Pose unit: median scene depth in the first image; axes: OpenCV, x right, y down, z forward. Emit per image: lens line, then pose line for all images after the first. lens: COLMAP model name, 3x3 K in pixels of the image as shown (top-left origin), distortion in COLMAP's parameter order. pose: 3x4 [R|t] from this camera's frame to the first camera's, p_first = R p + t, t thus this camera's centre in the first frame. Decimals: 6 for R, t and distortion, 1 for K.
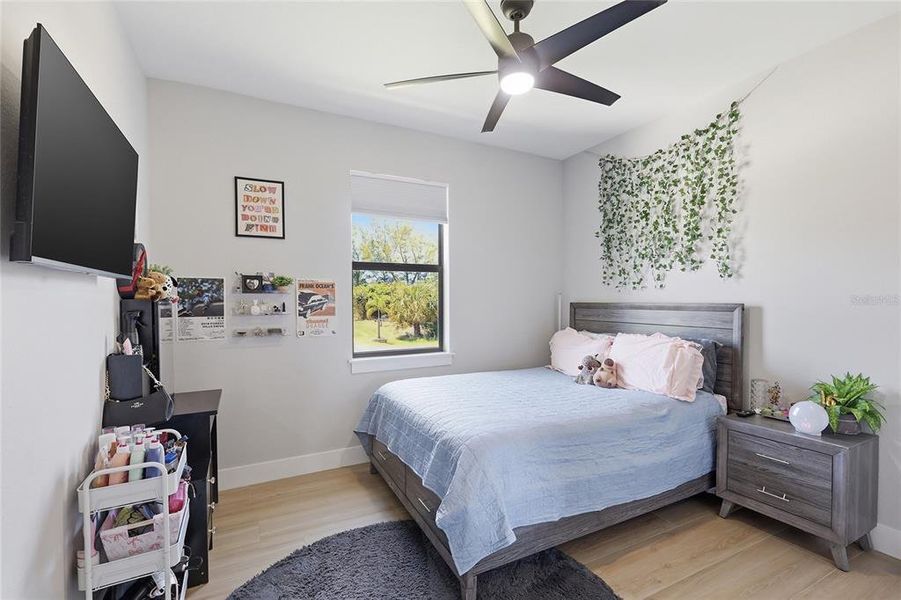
lens RADIAL K [[395.5, 0, 450.5], [0, 395.5, 300.0], [0, 0, 1]] dist [0.000043, 0.000073]
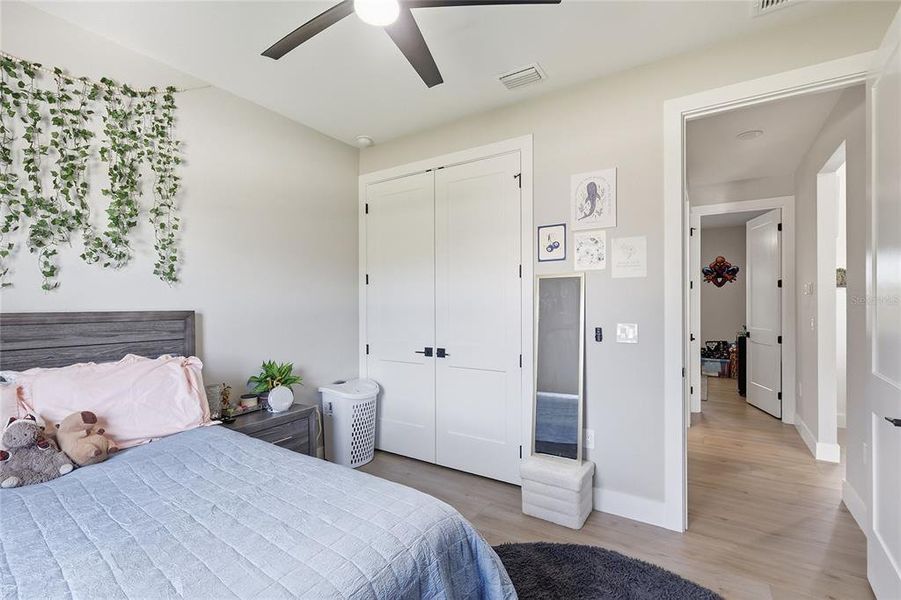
lens RADIAL K [[395.5, 0, 450.5], [0, 395.5, 300.0], [0, 0, 1]] dist [0.000043, 0.000073]
pose [[-0.482547, 0.012368, 0.875783, -0.363582], [0.009648, 0.999915, -0.008805, -0.002484], [-0.875817, 0.004200, -0.482625, 0.873190]]
